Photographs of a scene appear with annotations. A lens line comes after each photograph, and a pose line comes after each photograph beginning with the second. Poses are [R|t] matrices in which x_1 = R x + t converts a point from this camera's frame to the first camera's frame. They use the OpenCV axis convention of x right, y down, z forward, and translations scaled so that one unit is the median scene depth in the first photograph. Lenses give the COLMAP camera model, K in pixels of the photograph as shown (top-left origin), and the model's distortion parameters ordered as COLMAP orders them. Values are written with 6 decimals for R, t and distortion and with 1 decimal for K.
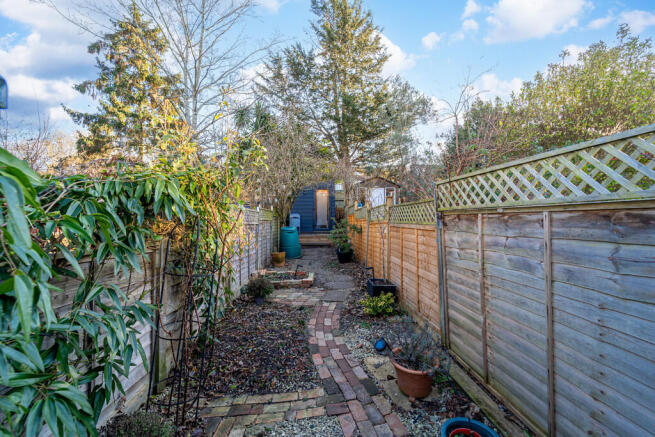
lens RADIAL K [[267.4, 0, 328.1], [0, 267.4, 219.8], [0, 0, 1]] dist [0.000980, 0.000107]
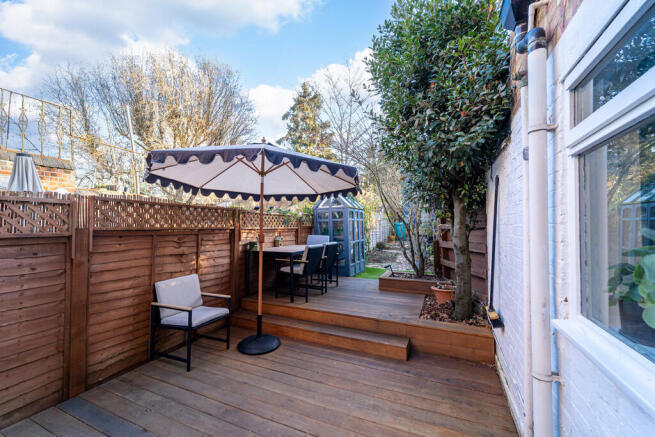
lens RADIAL K [[267.4, 0, 327.7], [0, 267.4, 219.4], [0, 0, 1]] dist [0.000980, 0.000107]
pose [[0.895167, -0.008053, -0.445658, 0.376290], [0.014580, 0.999831, 0.011218, -0.040018], [0.445492, -0.016540, 0.895133, -1.336022]]
